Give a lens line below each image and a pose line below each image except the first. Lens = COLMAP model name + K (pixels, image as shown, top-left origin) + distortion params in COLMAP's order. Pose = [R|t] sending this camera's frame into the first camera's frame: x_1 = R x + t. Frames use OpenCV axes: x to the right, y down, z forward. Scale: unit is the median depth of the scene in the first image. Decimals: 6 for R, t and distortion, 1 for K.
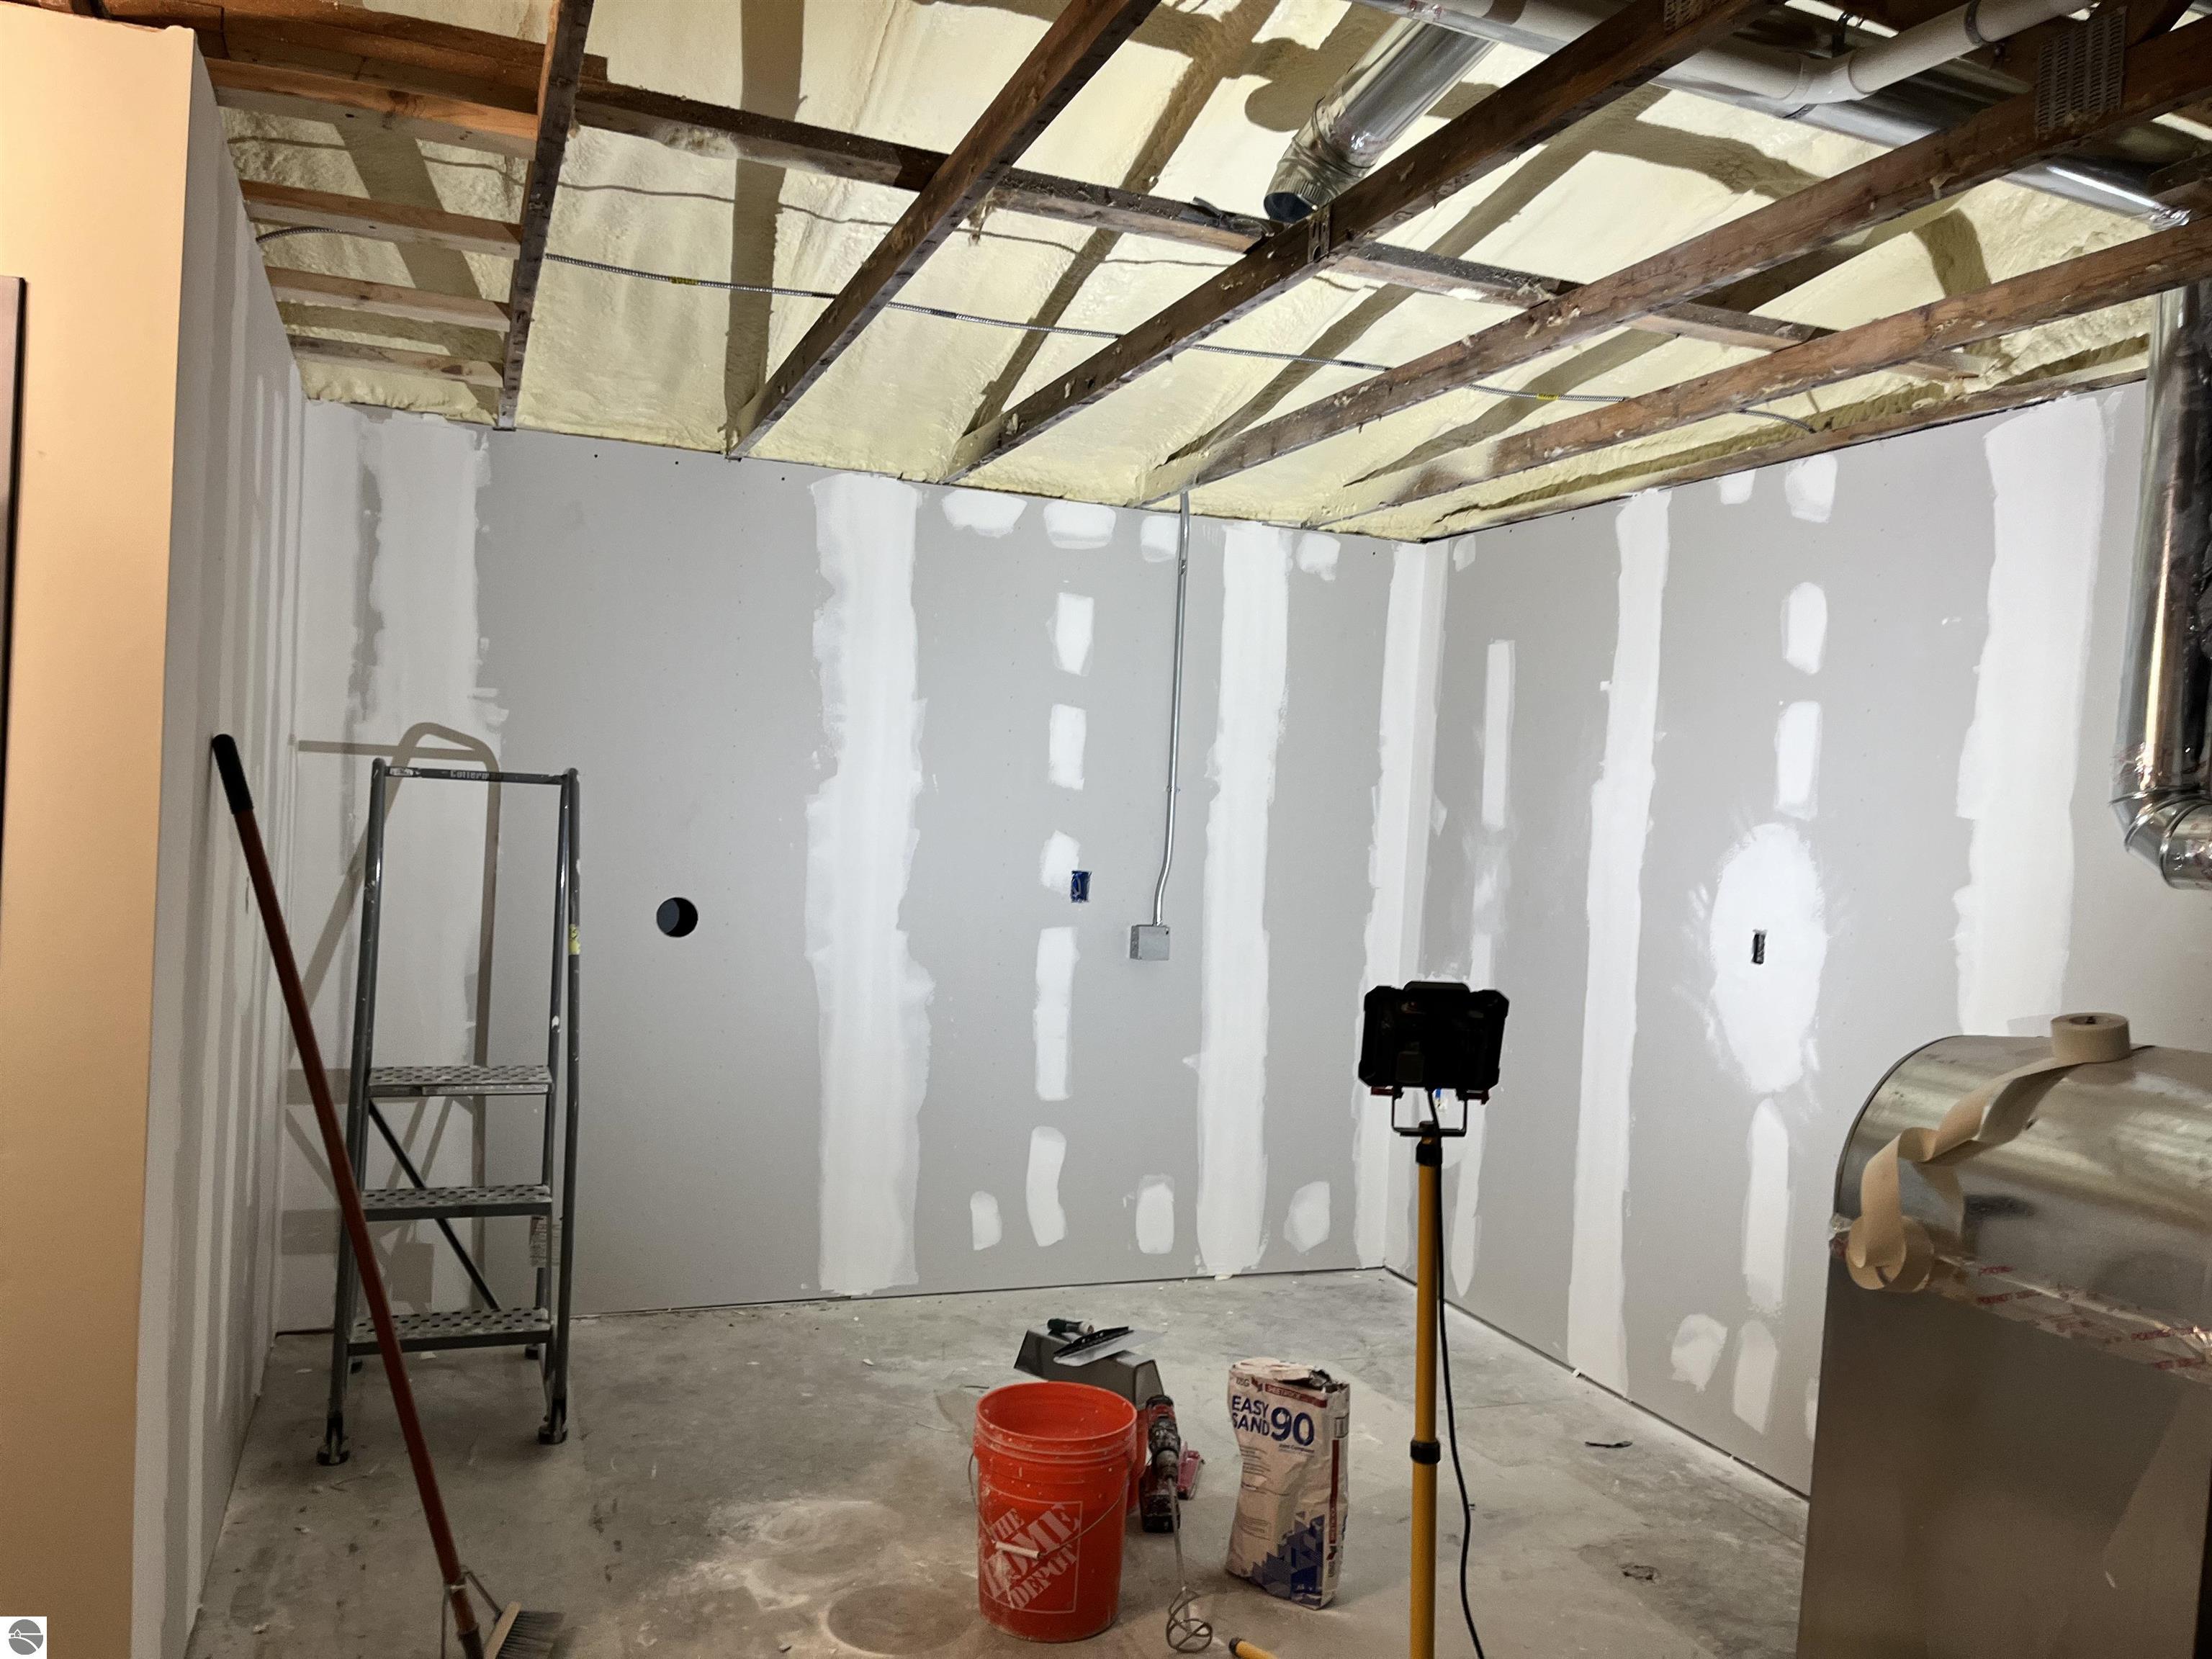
lens RADIAL K [[1657.8, 0, 1094.2], [0, 1657.8, 830.0], [0, 0, 1]] dist [0.063996, -0.094687]
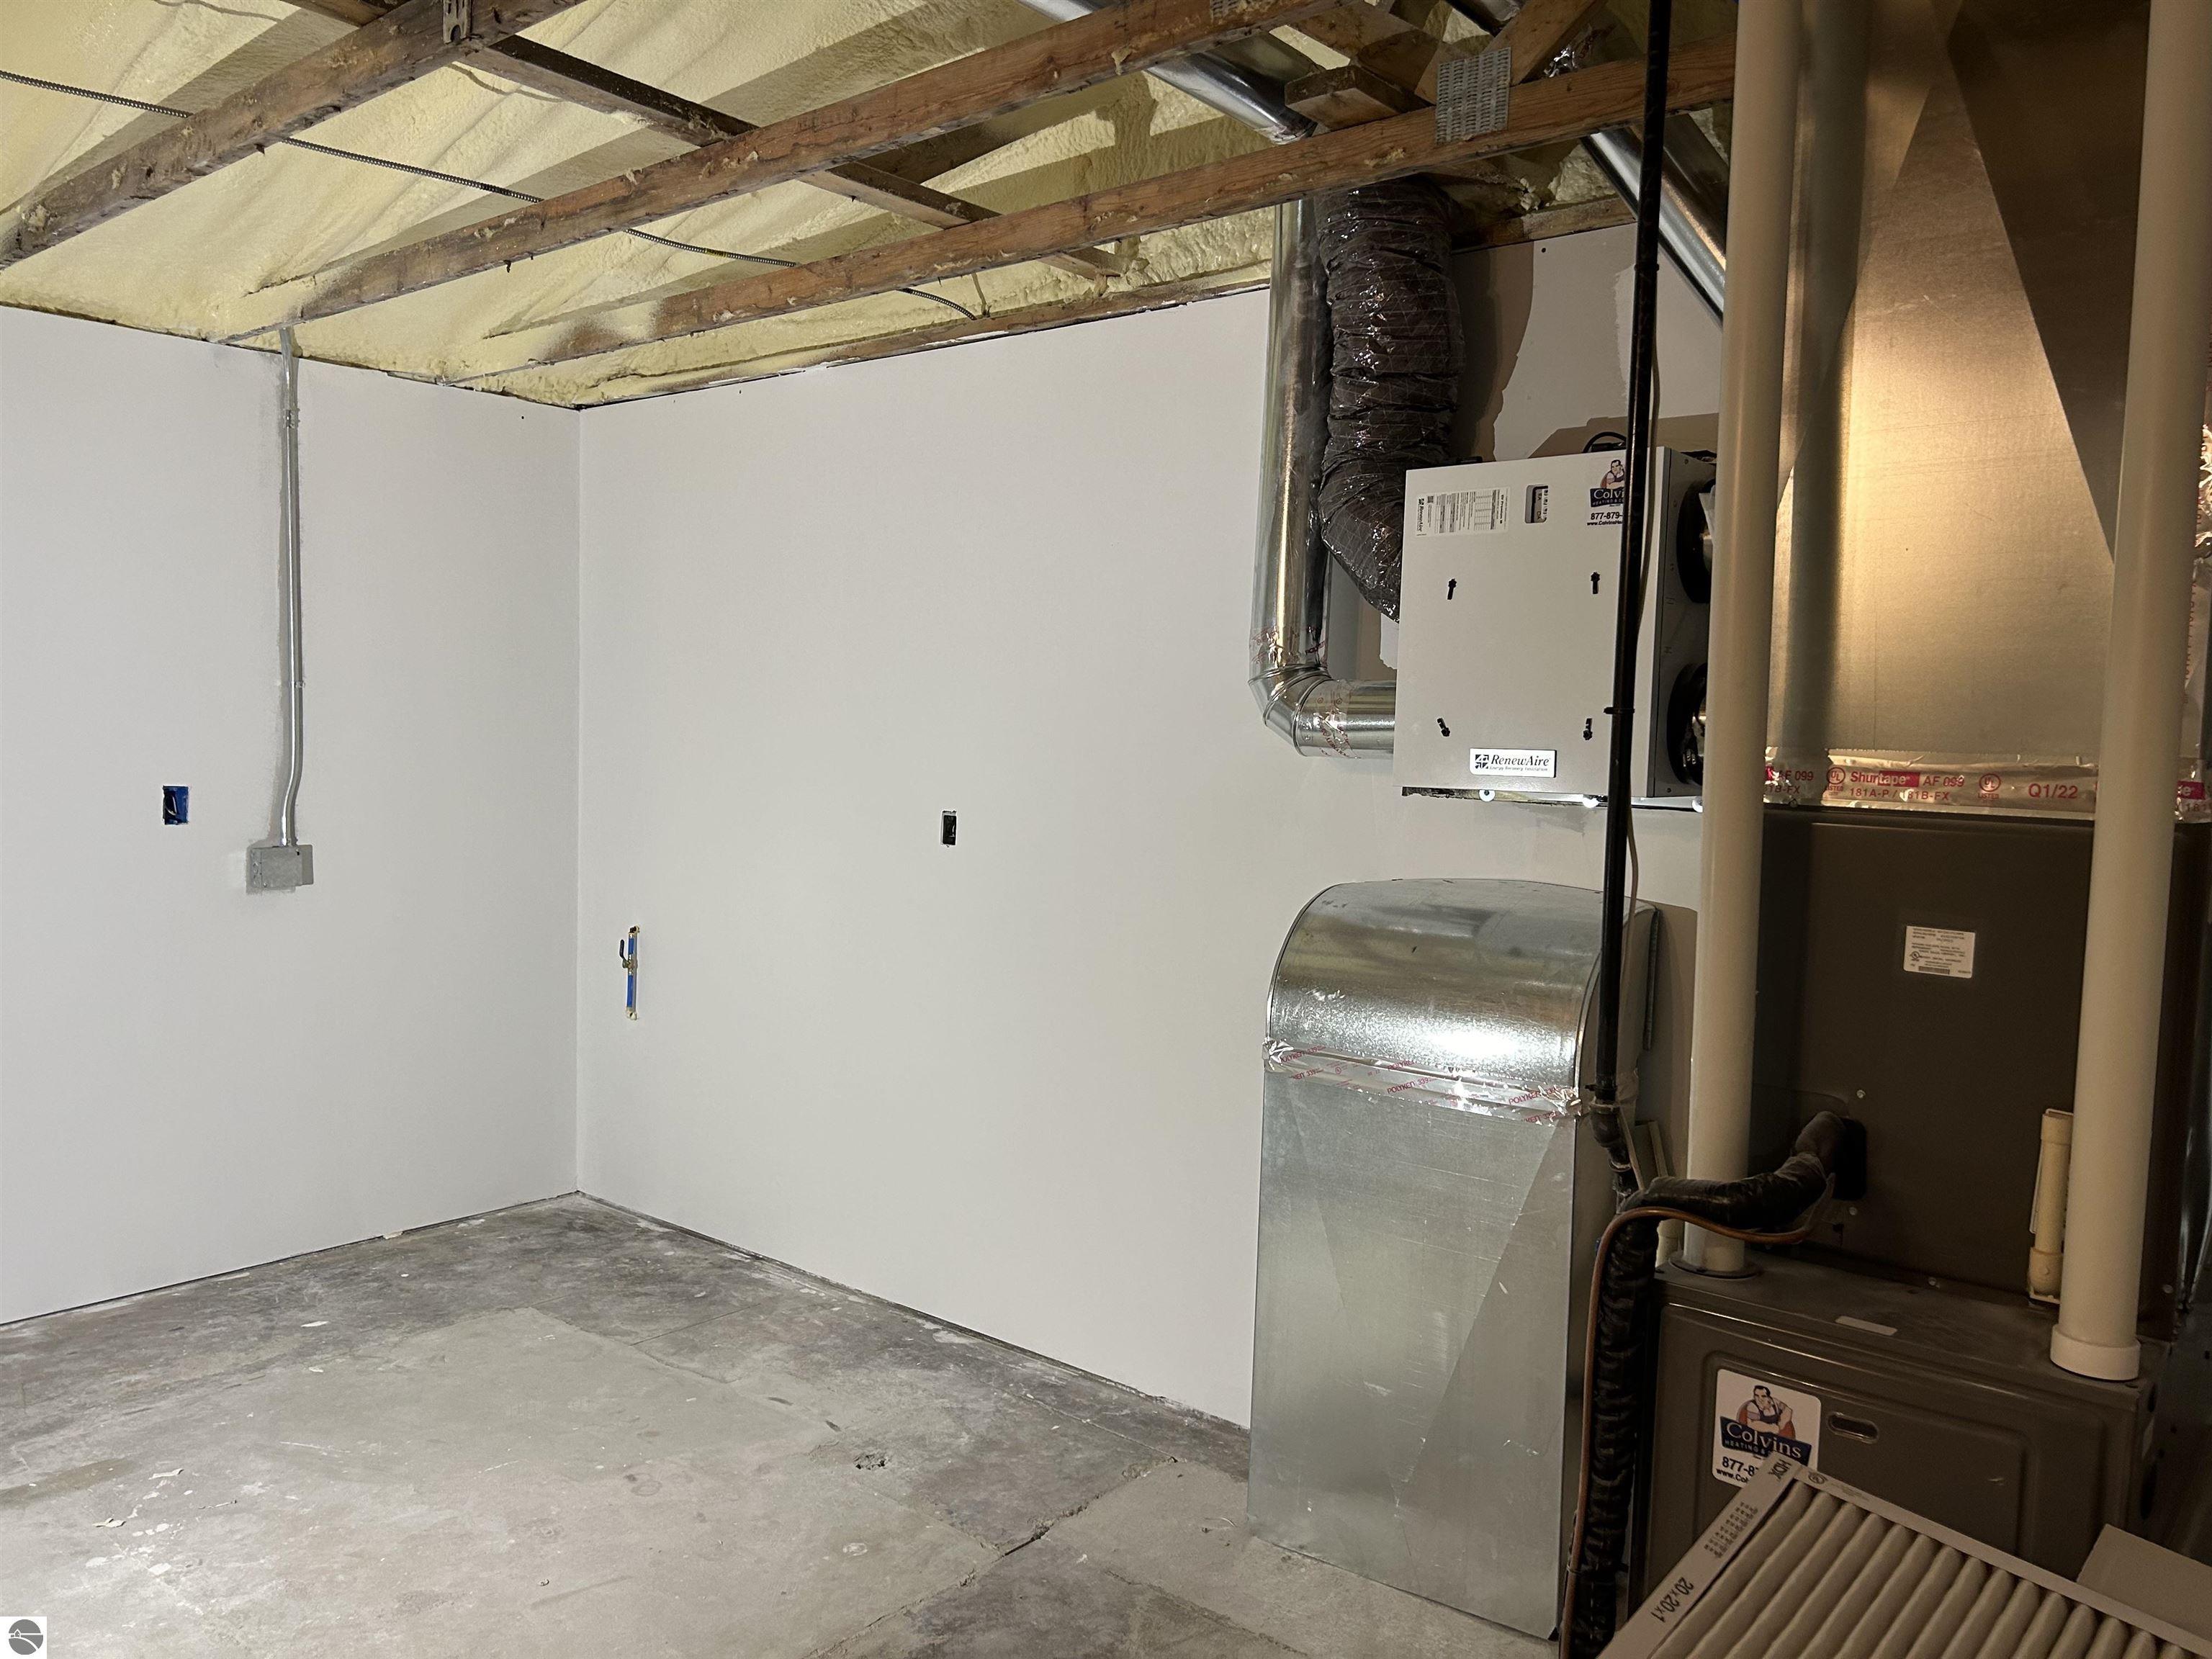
lens RADIAL K [[1650.5, 0, 1079.6], [0, 1650.5, 821.2], [0, 0, 1]] dist [0.049922, -0.049842]
pose [[0.879427, -0.060379, 0.472189, -0.007894], [0.030866, 0.997069, 0.070010, -0.003247], [-0.475032, -0.046994, 0.878713, 0.089250]]
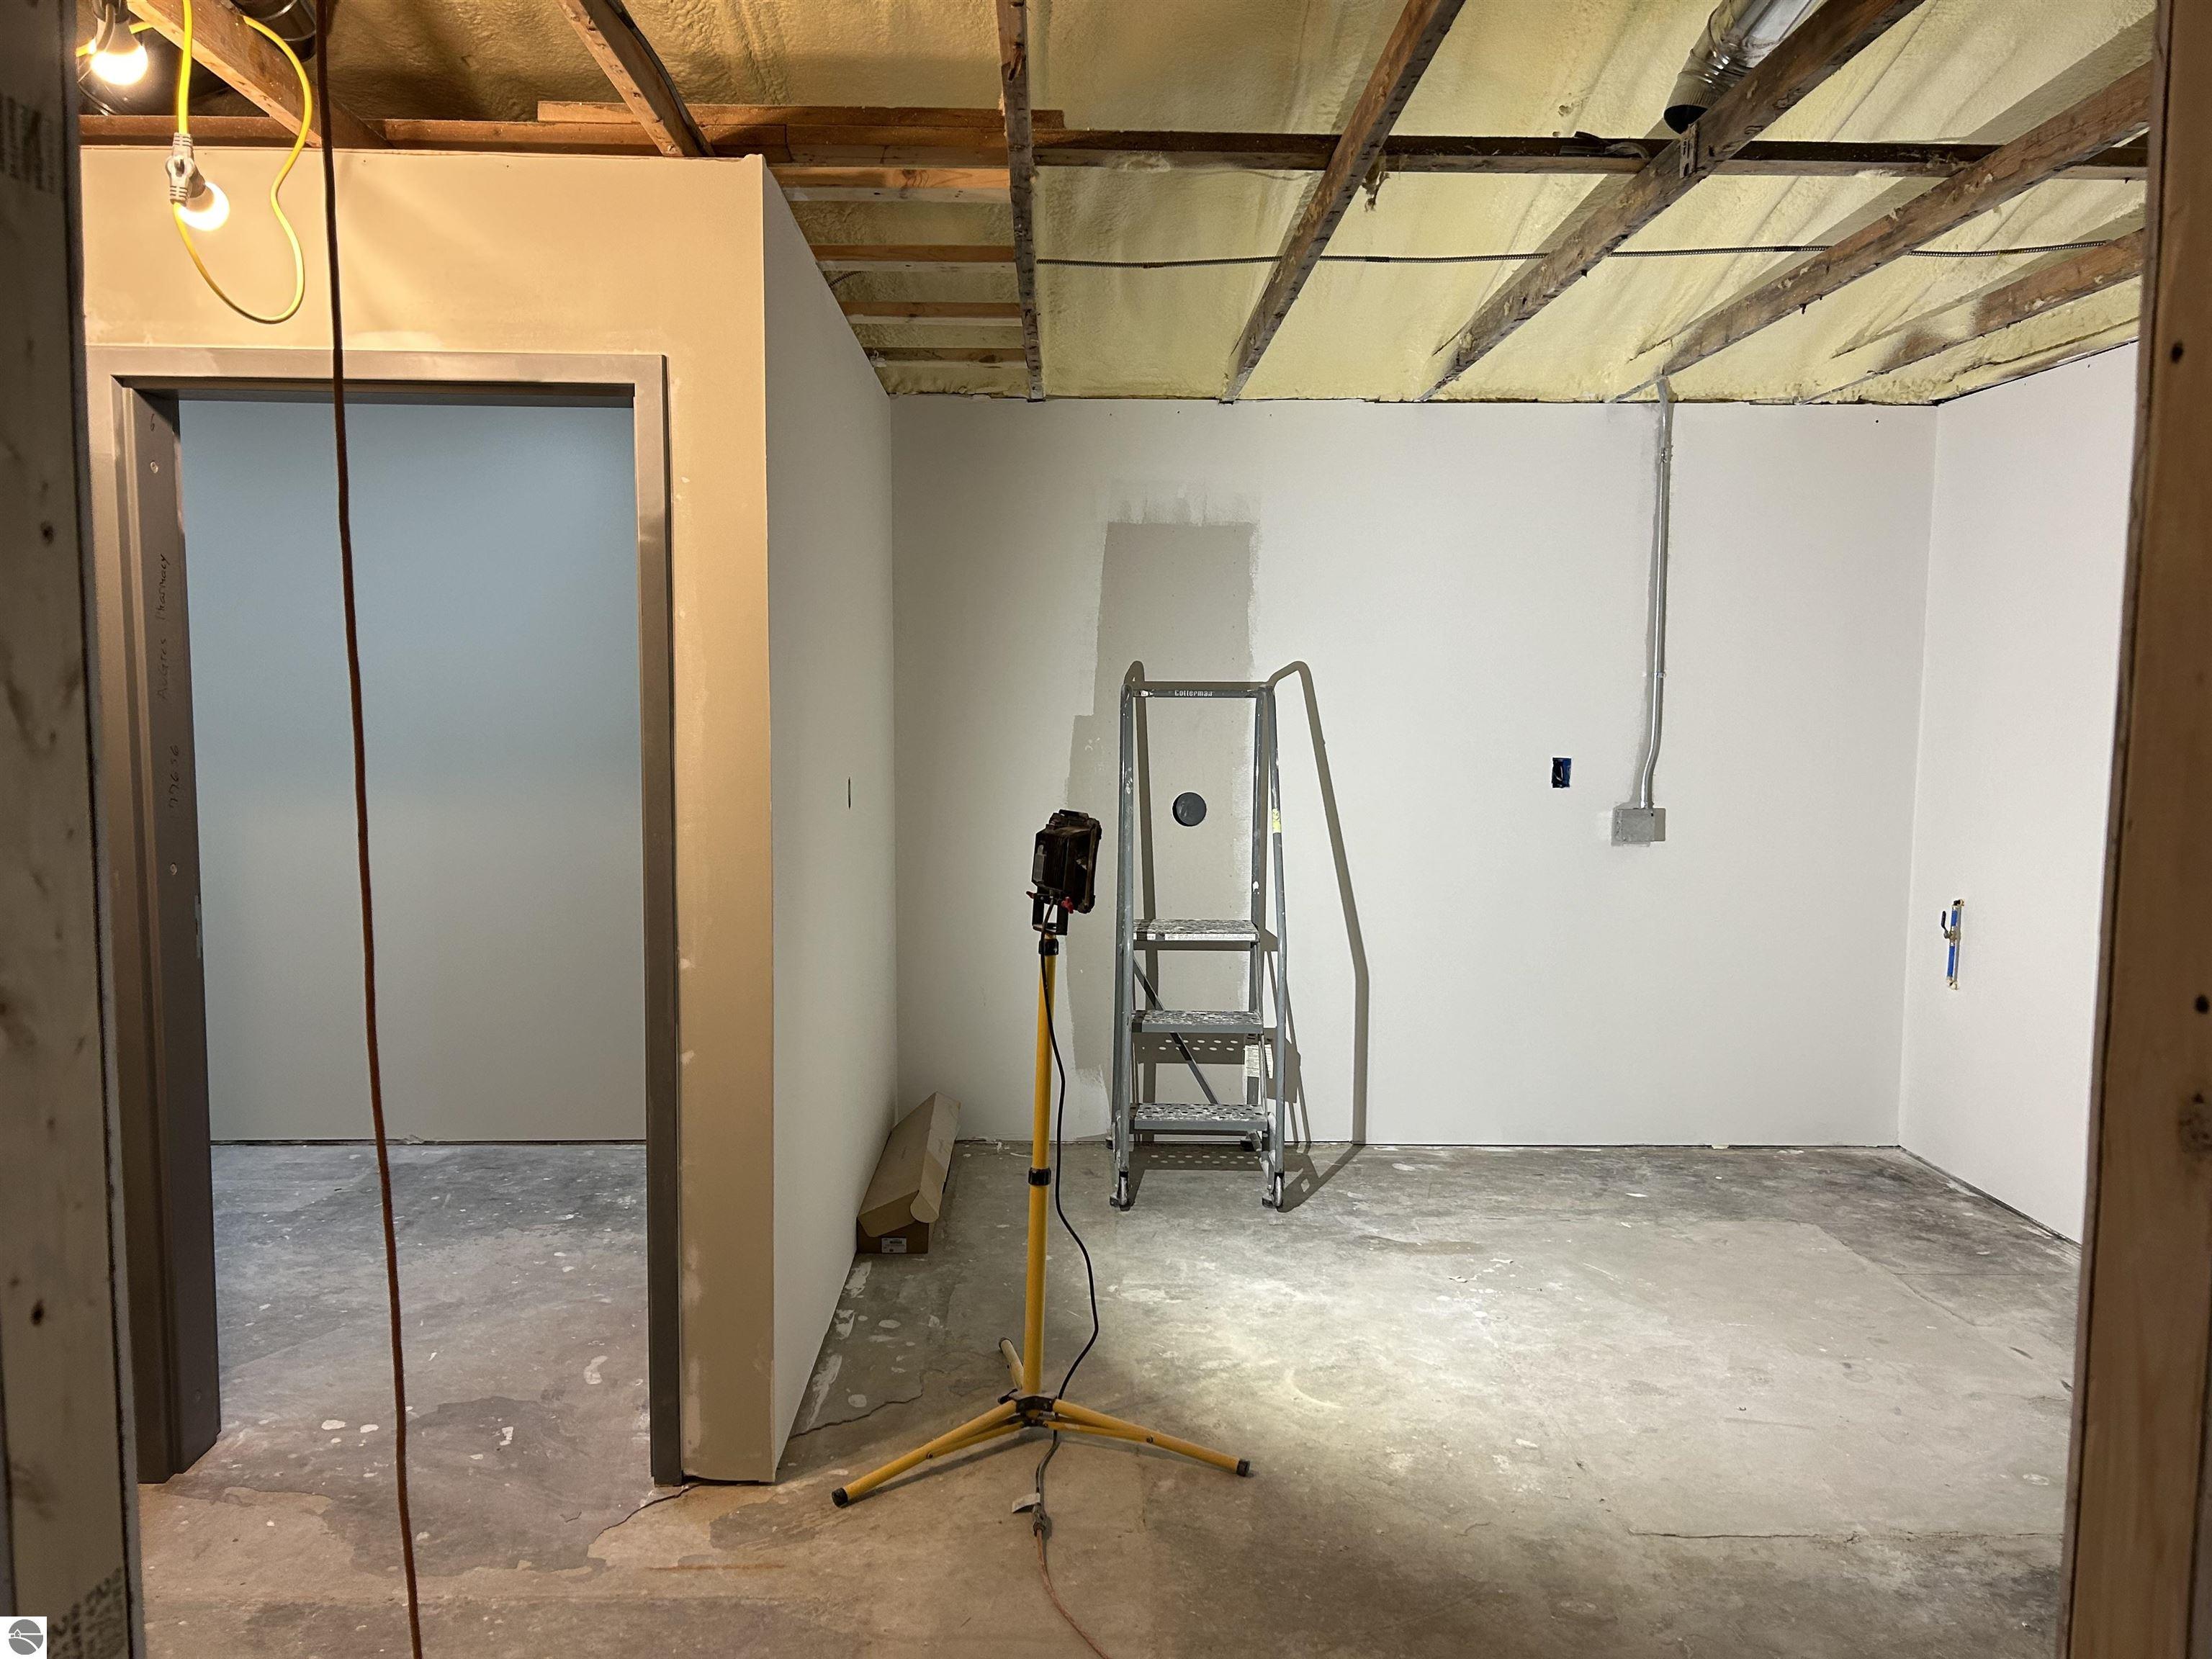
lens RADIAL K [[1650.5, 0, 1079.6], [0, 1650.5, 821.2], [0, 0, 1]] dist [0.049922, -0.049842]
pose [[0.934853, -0.019573, -0.354495, 0.119931], [0.037807, 0.998290, 0.044584, 0.009698], [0.353016, -0.055082, 0.933995, -0.143126]]
